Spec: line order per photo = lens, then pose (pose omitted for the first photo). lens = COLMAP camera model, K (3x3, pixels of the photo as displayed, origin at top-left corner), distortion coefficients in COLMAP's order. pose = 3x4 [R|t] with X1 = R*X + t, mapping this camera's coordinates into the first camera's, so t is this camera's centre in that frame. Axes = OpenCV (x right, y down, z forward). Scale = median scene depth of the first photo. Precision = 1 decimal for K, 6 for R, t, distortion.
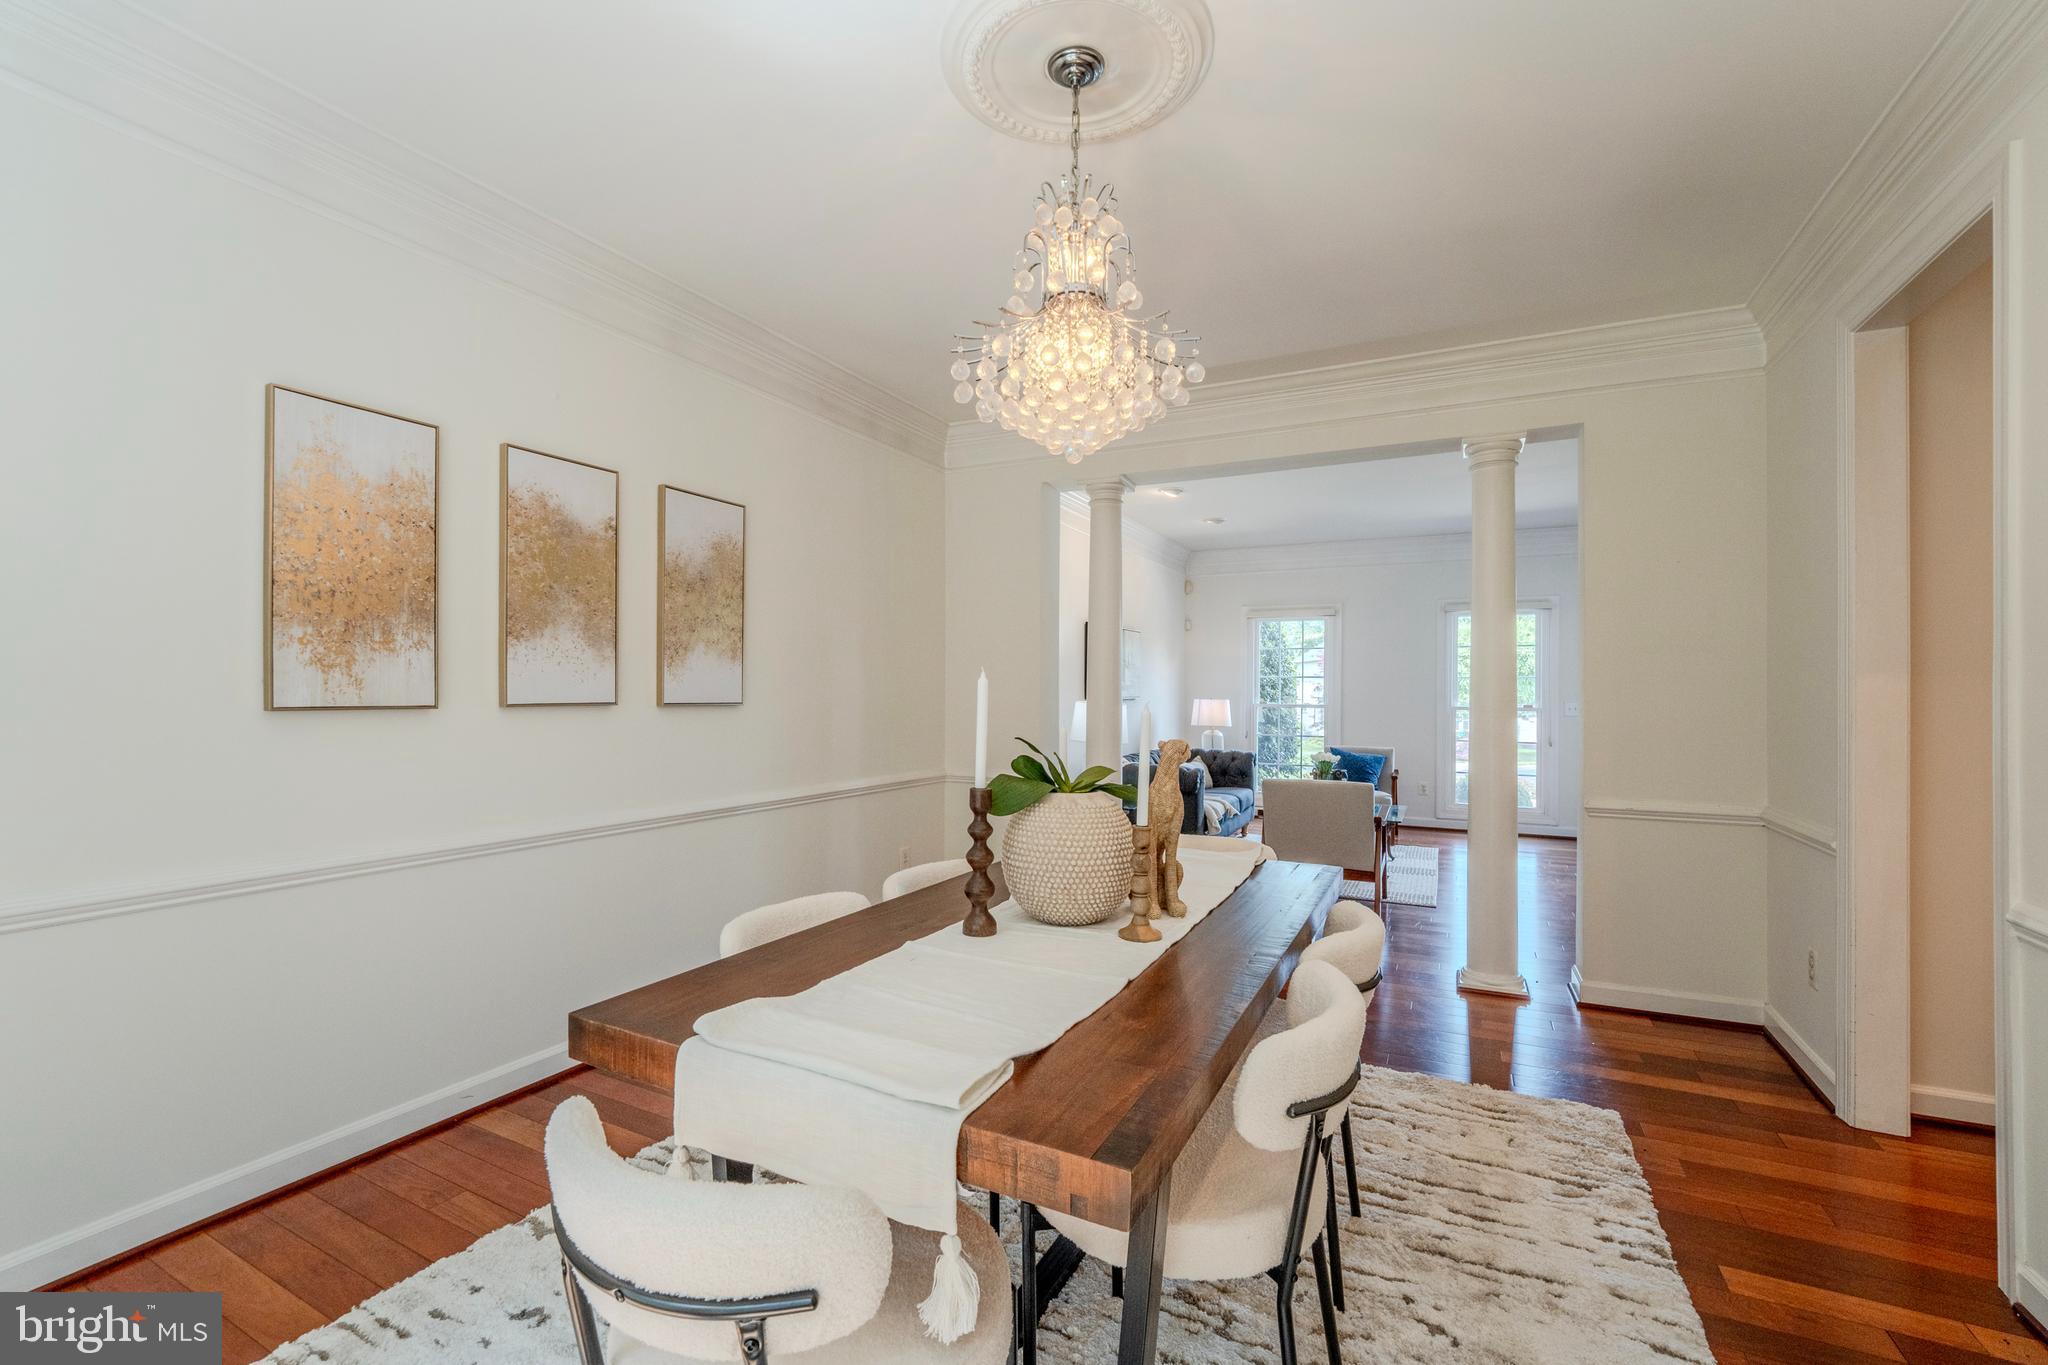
lens RADIAL K [[876.5, 0, 1024.0], [0, 876.5, 682.5], [0, 0, 1]] dist [-0.000964, -0.000041]
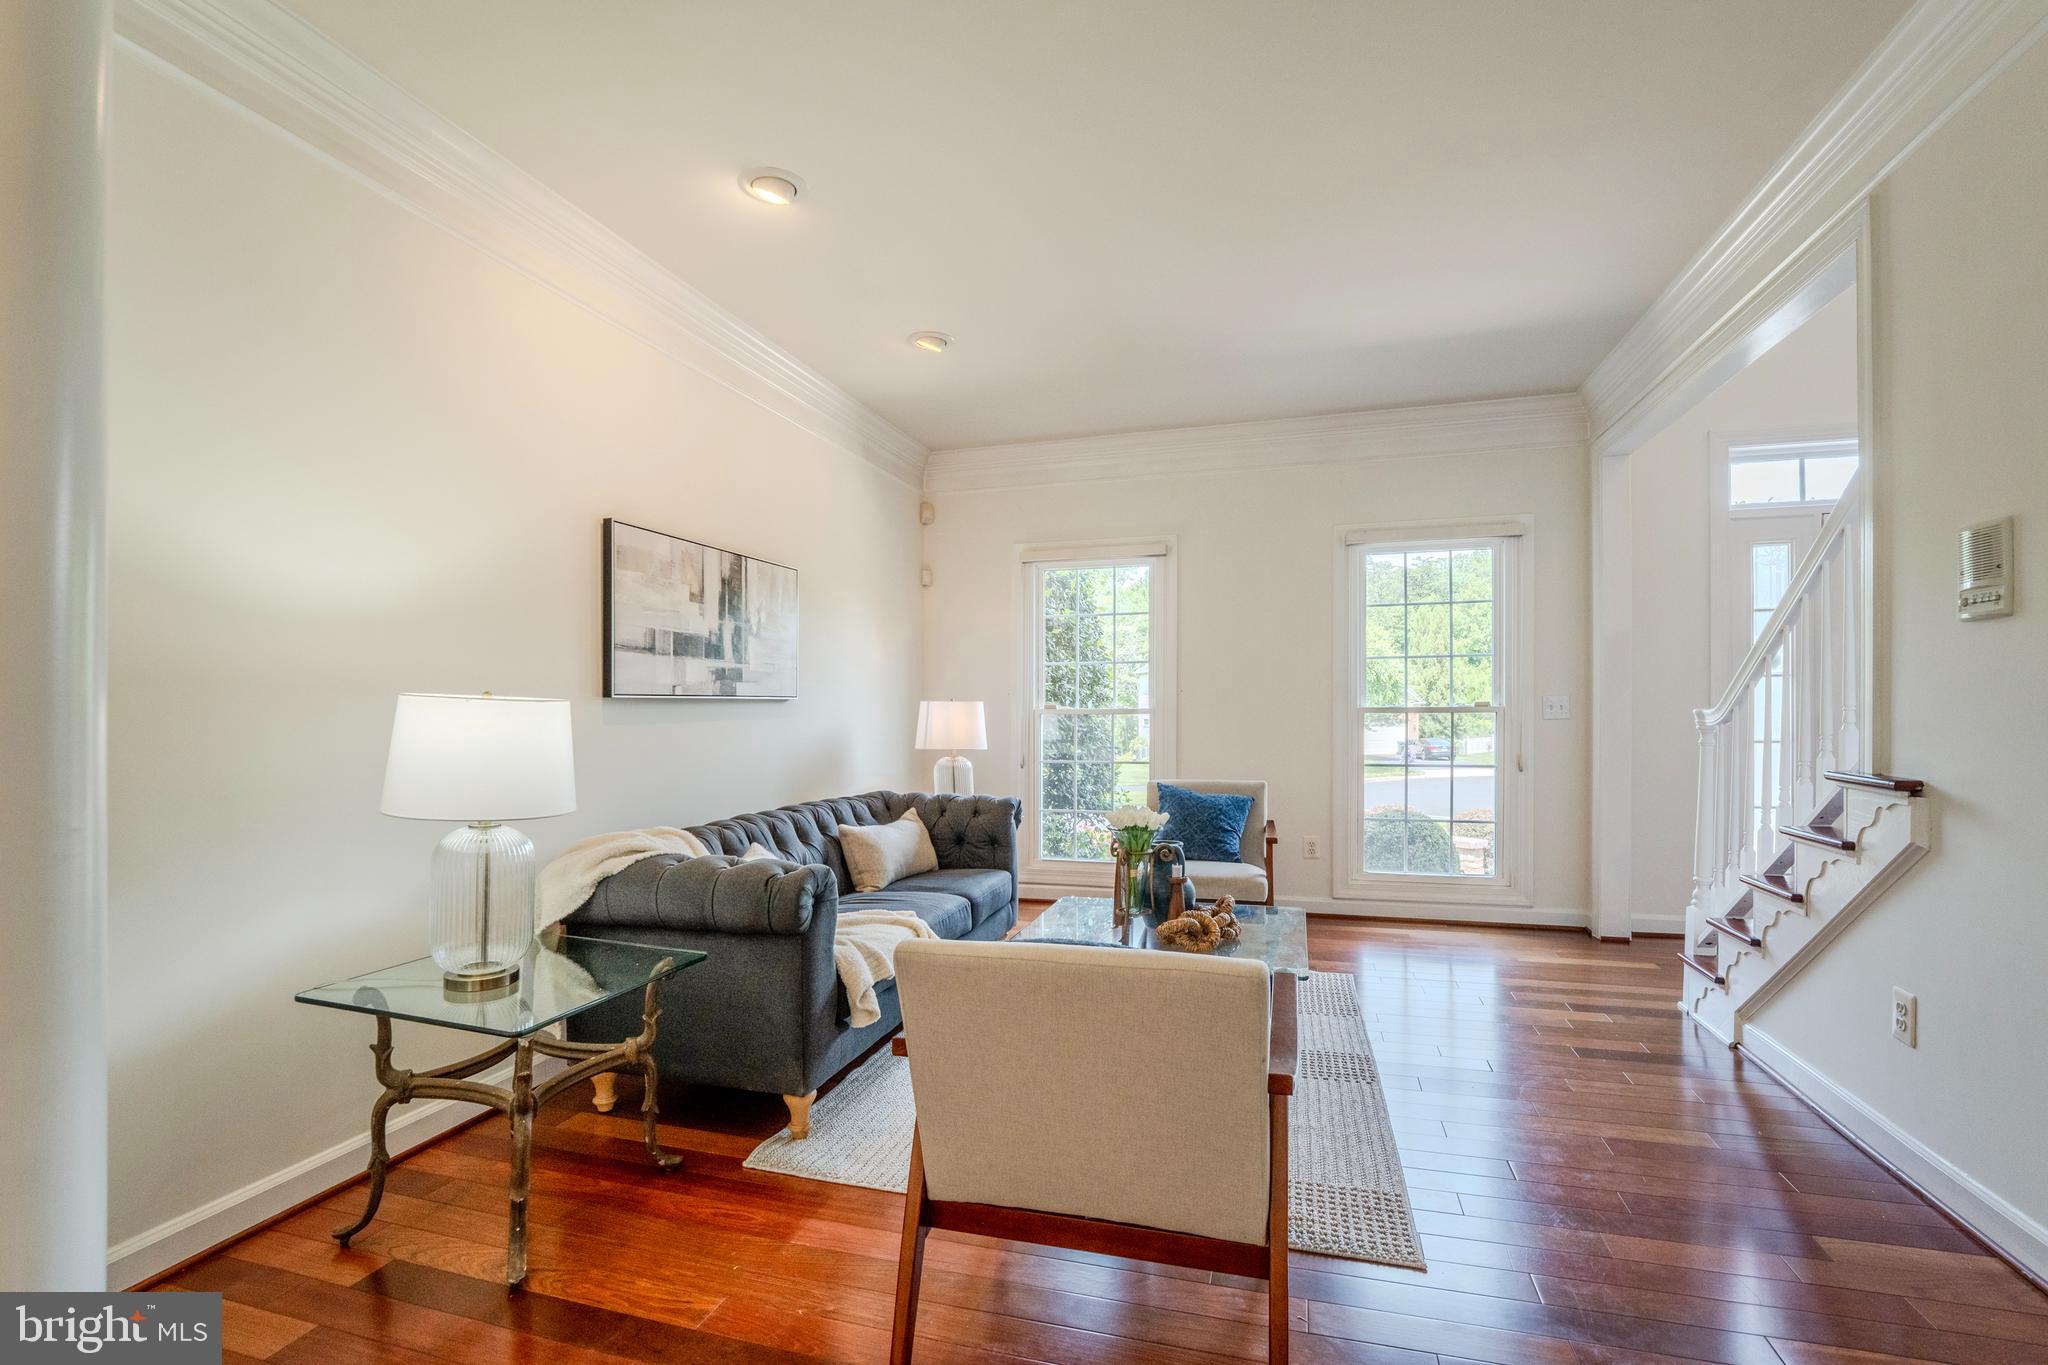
lens RADIAL K [[944.9, 0, 1017.7], [0, 944.9, 717.7], [0, 0, 1]] dist [-0.001096, -0.012592]
pose [[0.985582, -0.016598, 0.168384, 0.160220], [0.013639, 0.999732, 0.018712, 0.019787], [-0.168649, -0.016146, 0.985544, 0.421778]]
